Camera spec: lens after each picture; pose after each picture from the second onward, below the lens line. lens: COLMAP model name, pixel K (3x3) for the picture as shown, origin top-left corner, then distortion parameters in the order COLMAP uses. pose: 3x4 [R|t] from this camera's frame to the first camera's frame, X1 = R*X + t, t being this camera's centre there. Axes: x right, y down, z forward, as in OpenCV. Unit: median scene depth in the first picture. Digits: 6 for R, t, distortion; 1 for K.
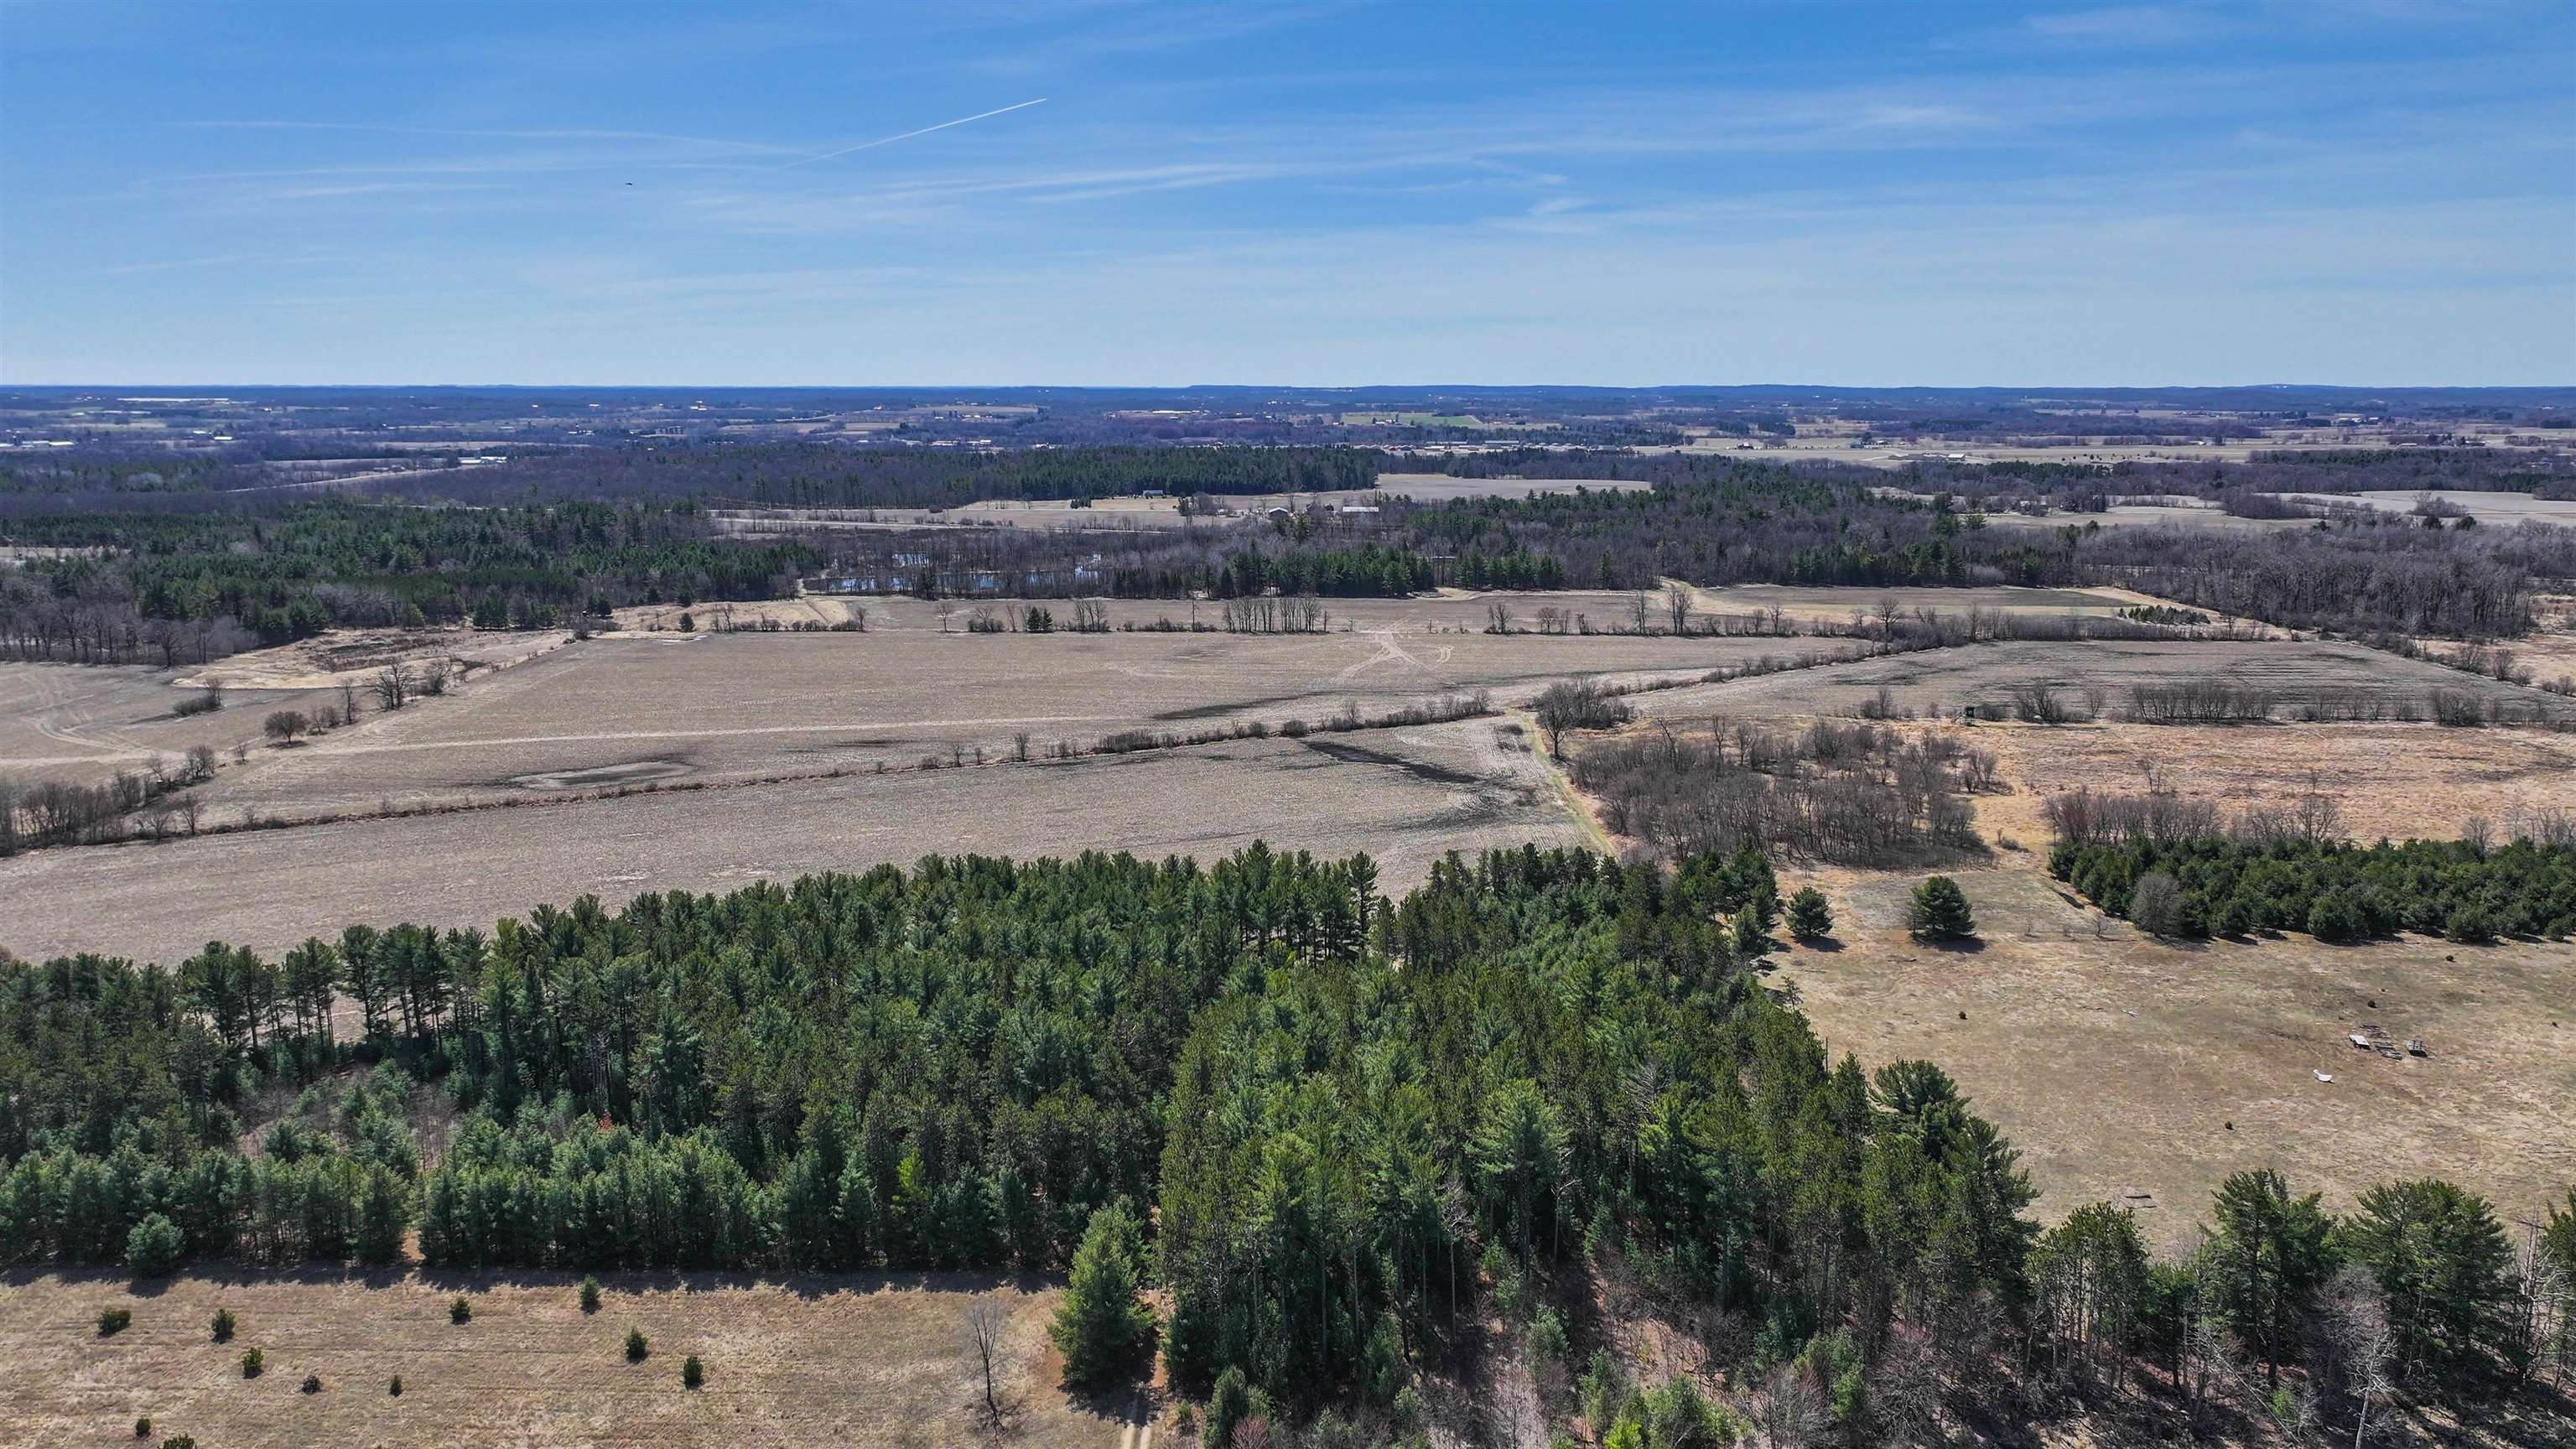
lens RADIAL K [[1816.6, 0, 1286.3], [0, 1816.6, 711.8], [0, 0, 1]] dist [0.003962, 0.010962]
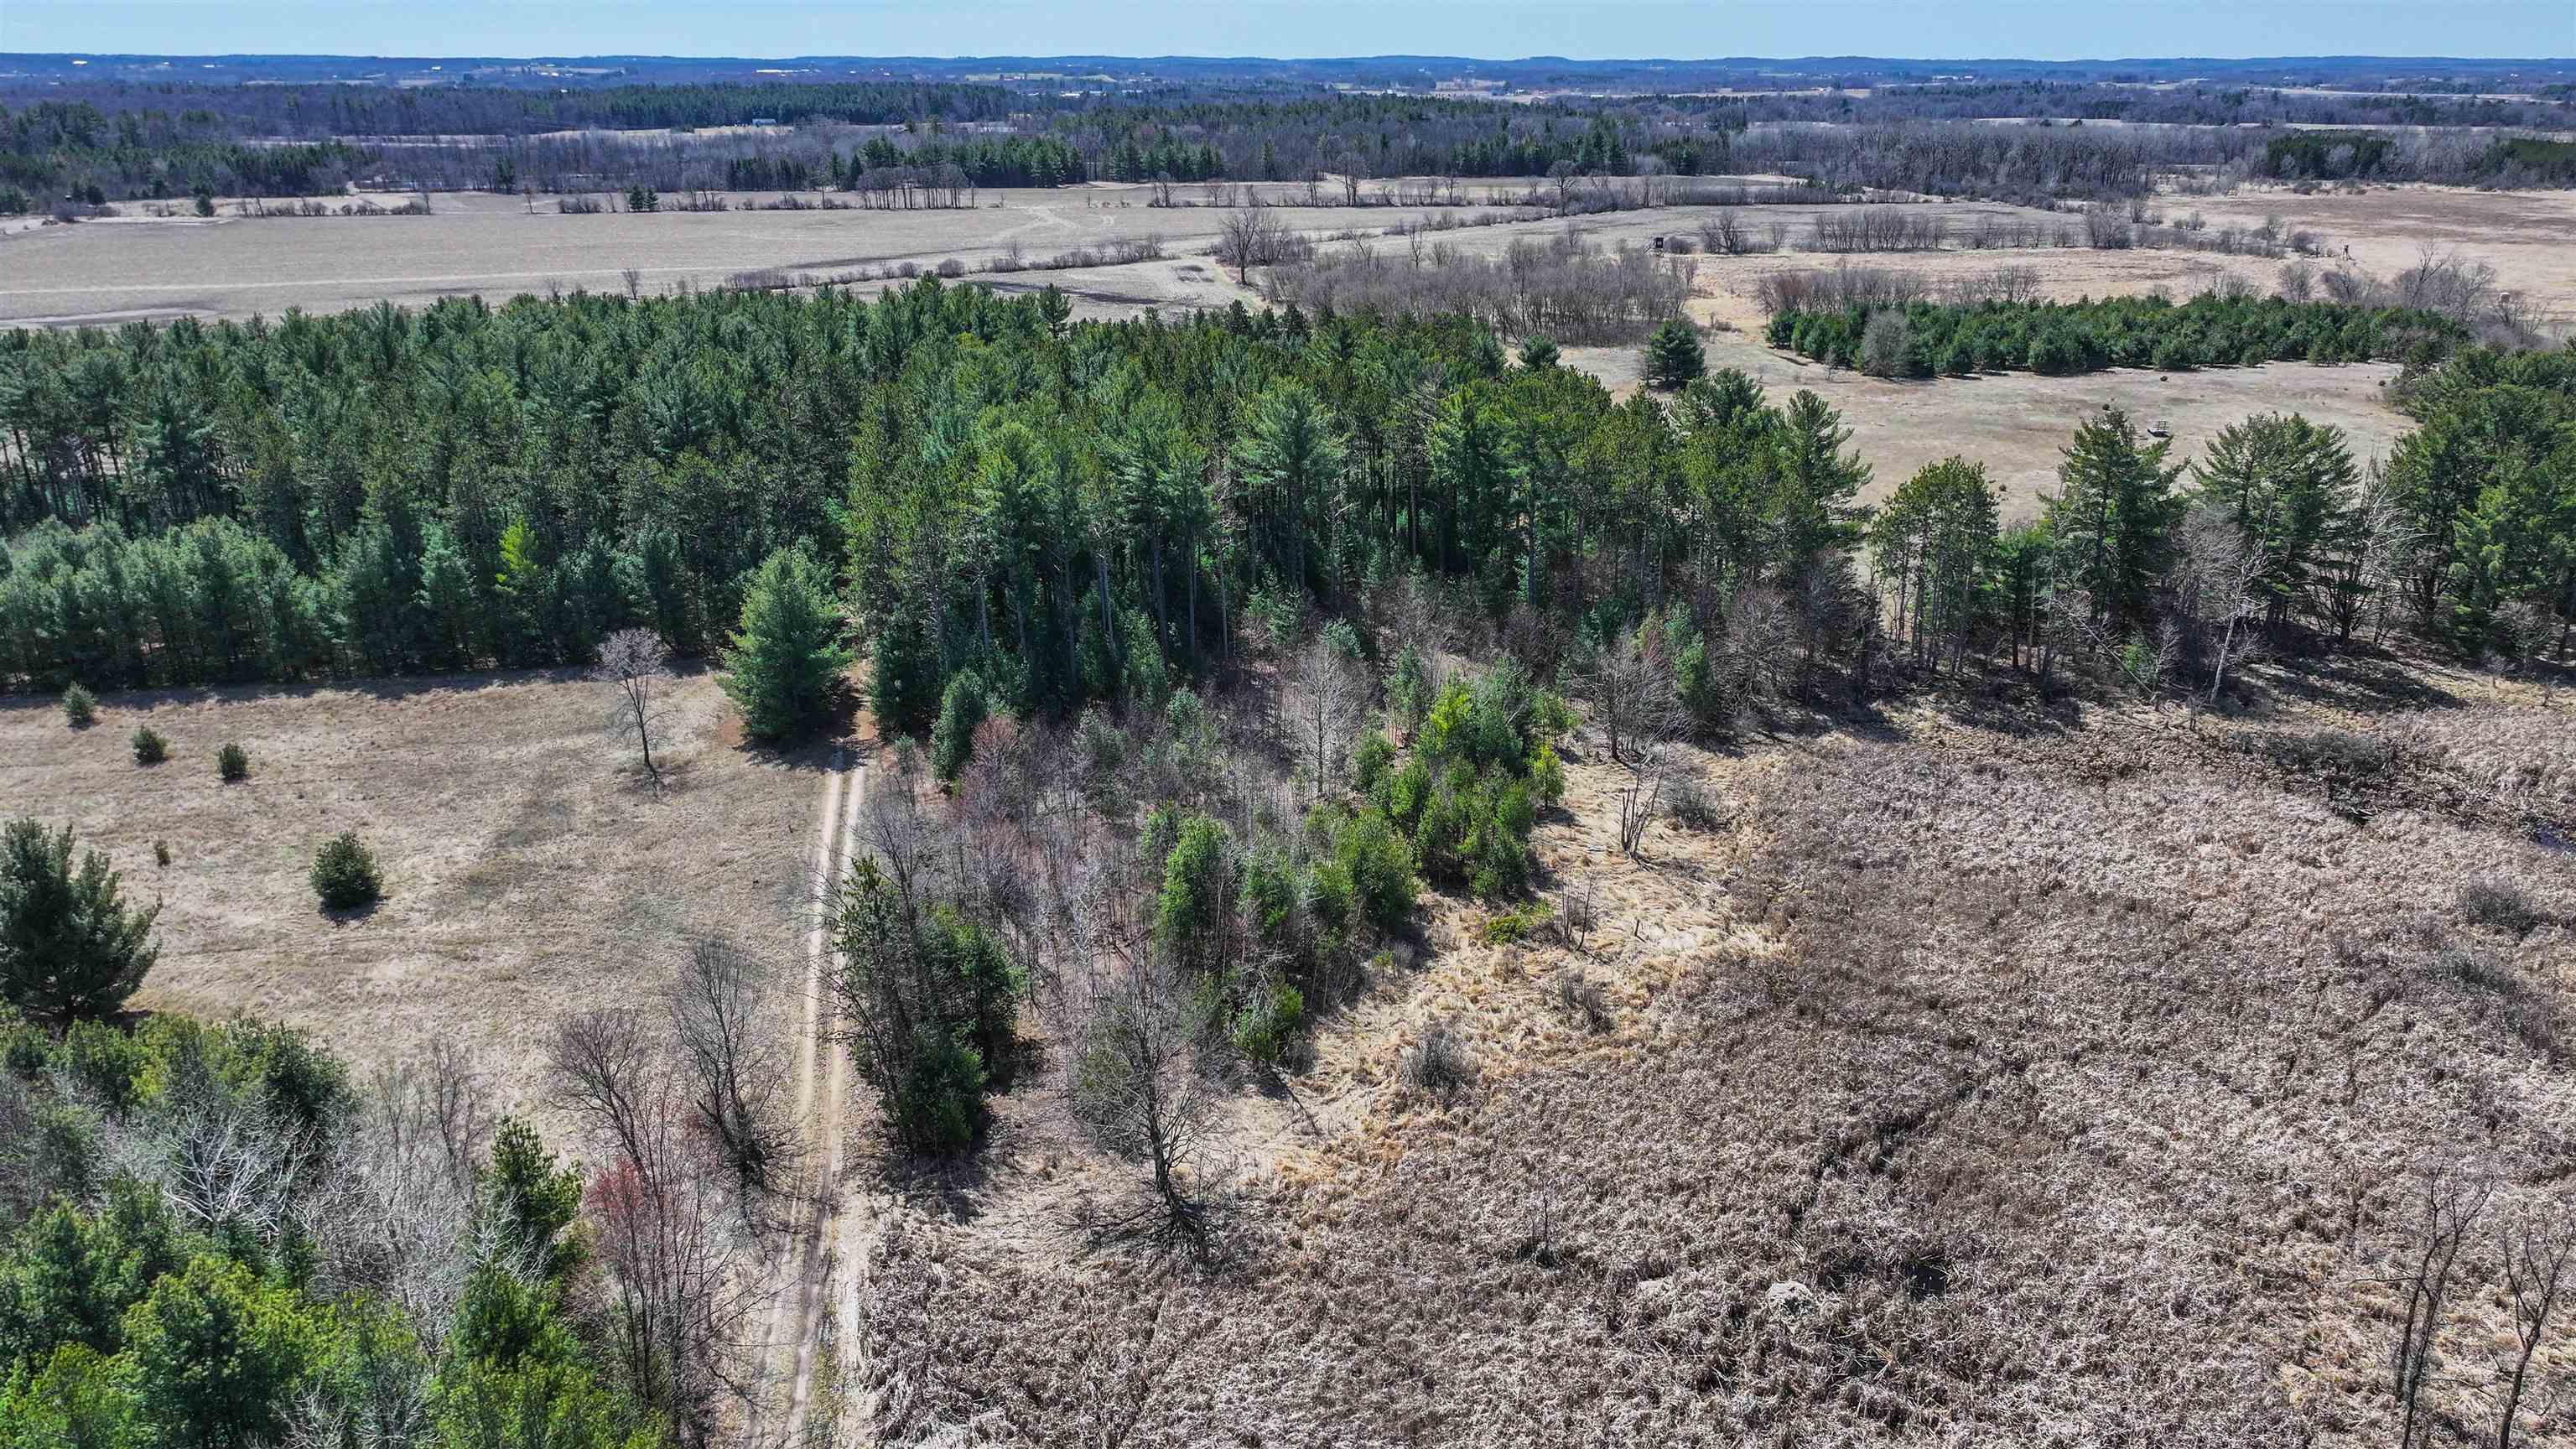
lens RADIAL K [[1816.6, 0, 1286.2], [0, 1816.6, 713.3], [0, 0, 1]] dist [0.003962, 0.010962]
pose [[0.980750, -0.063959, 0.184496, -0.010172], [0.032793, 0.985365, 0.167272, 0.065771], [-0.192495, -0.158002, 0.968494, 0.053954]]
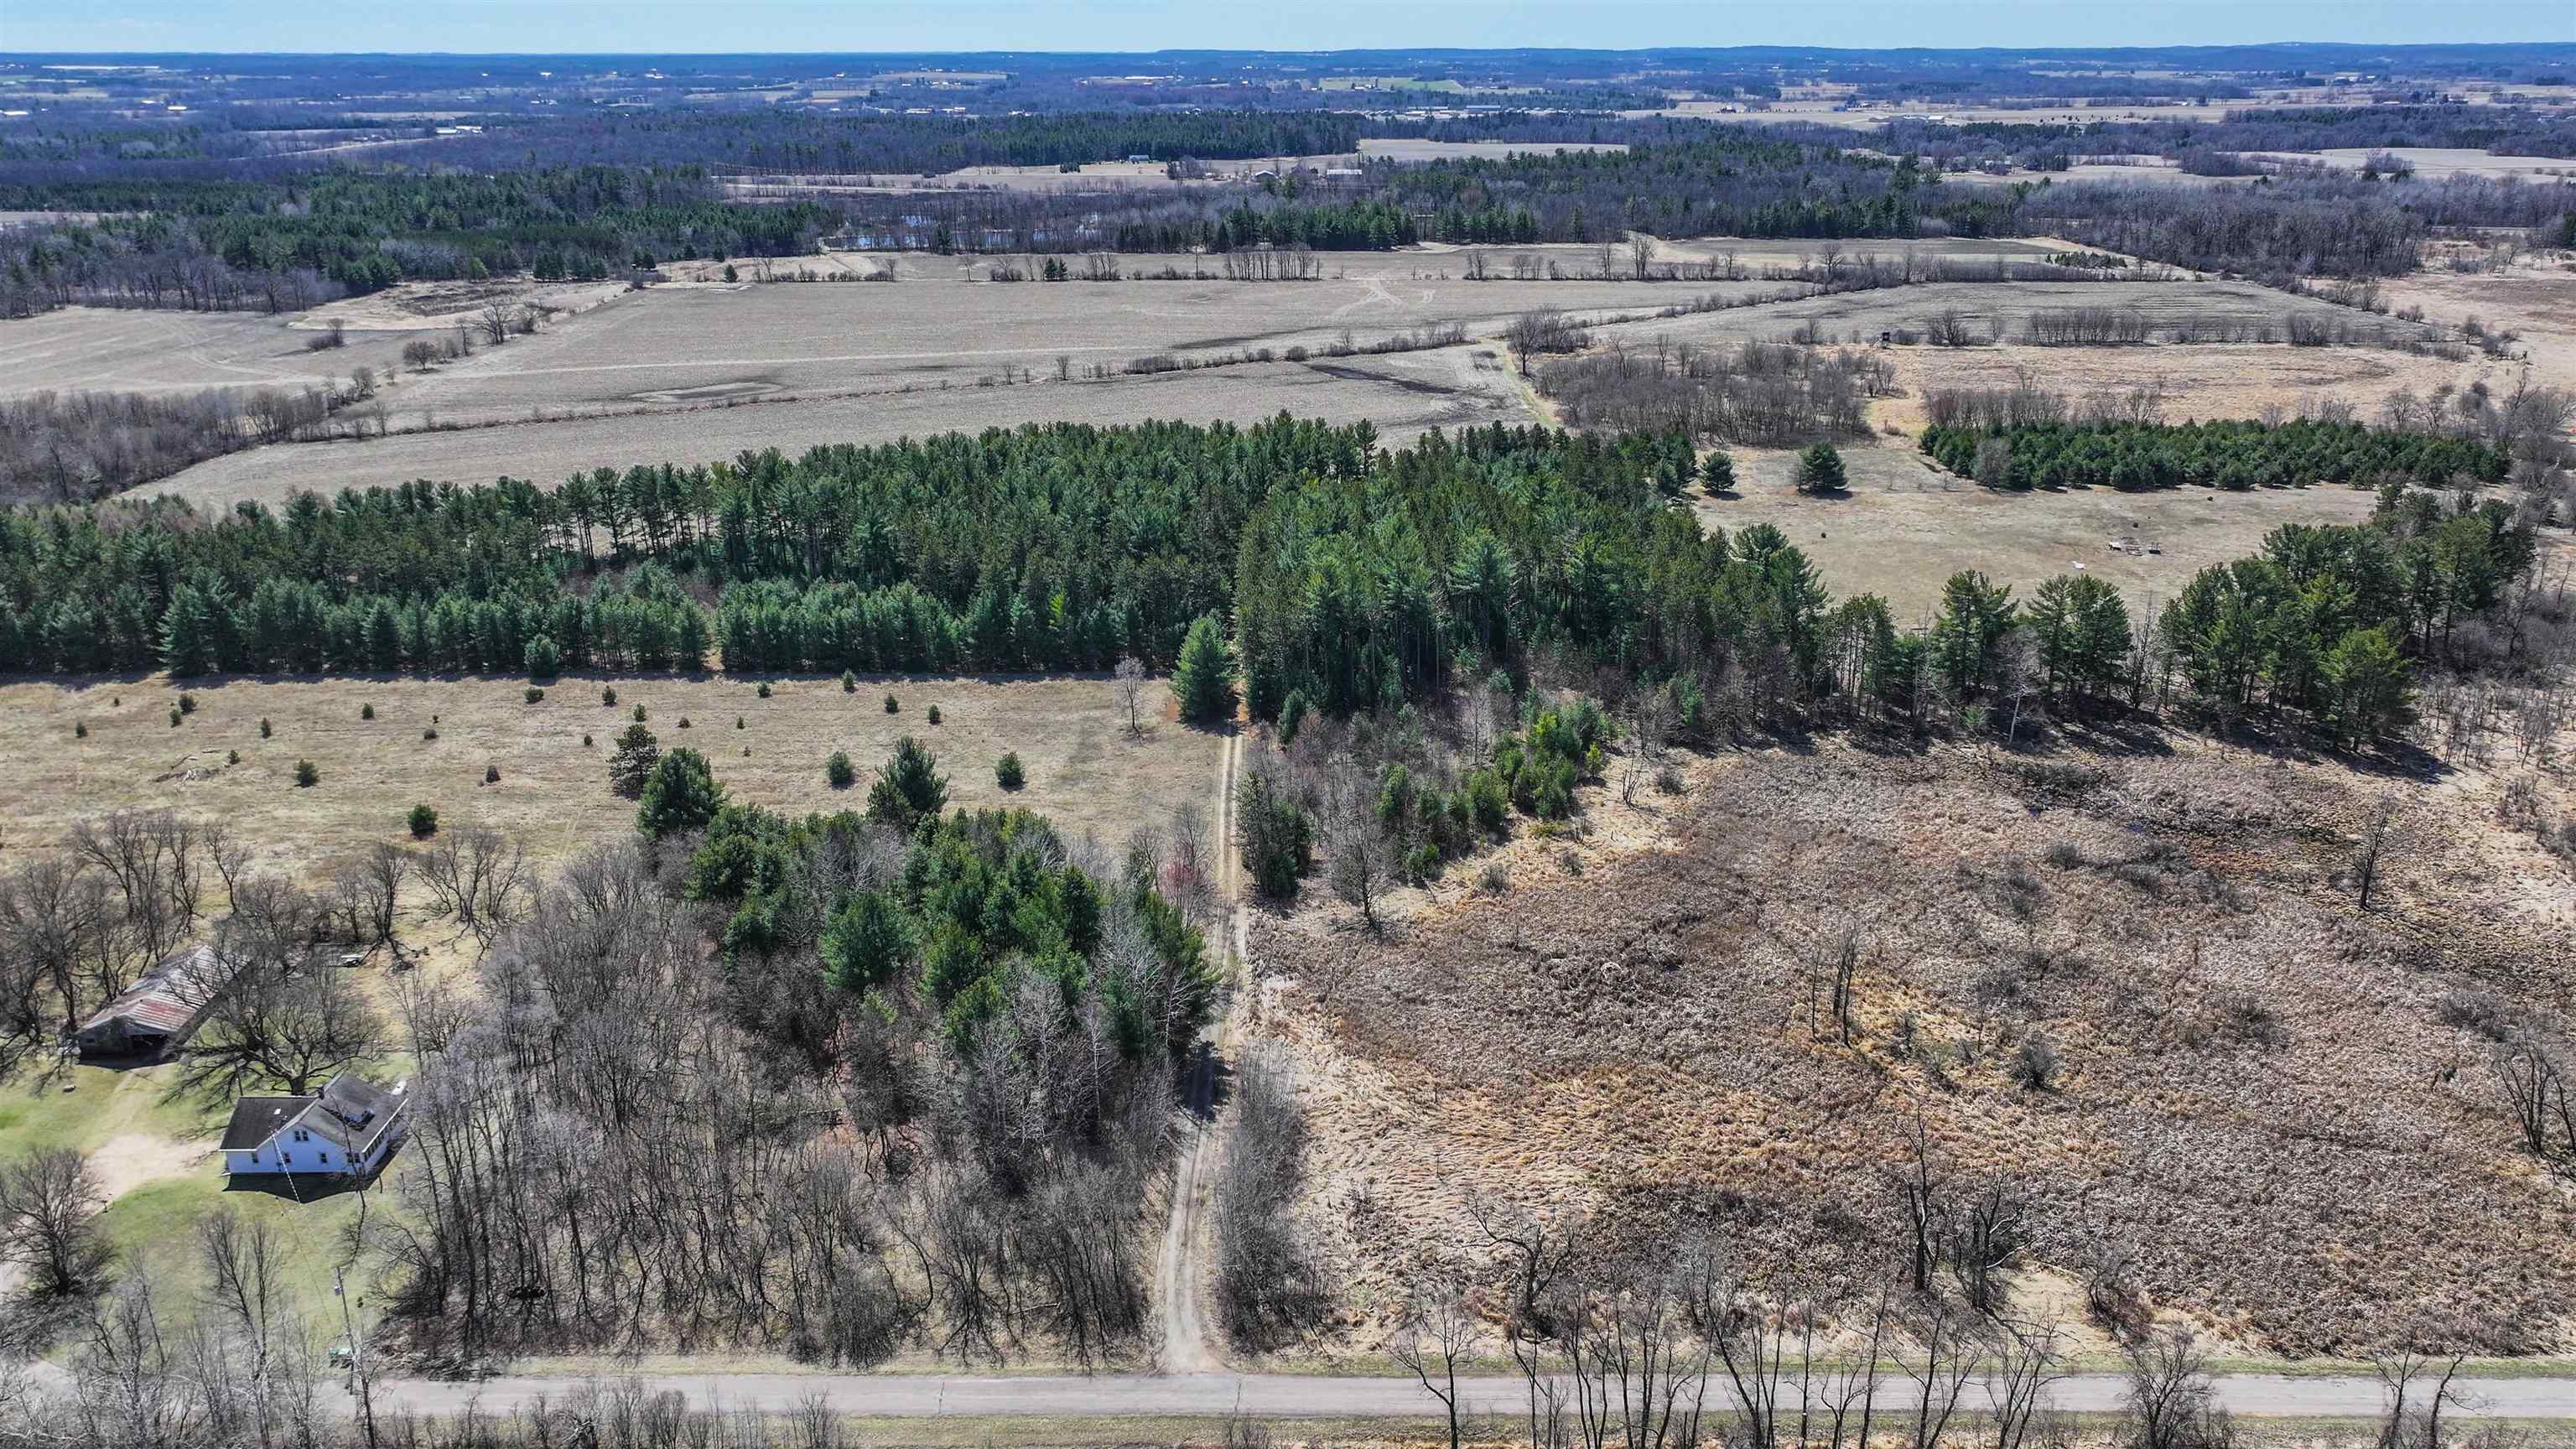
lens RADIAL K [[1816.6, 0, 1284.4], [0, 1816.6, 730.7], [0, 0, 1]] dist [0.003962, 0.010962]
pose [[0.999901, -0.008795, 0.010965, -0.014794], [0.006684, 0.983735, 0.179504, 0.030410], [-0.012365, -0.179413, 0.983696, -0.140345]]
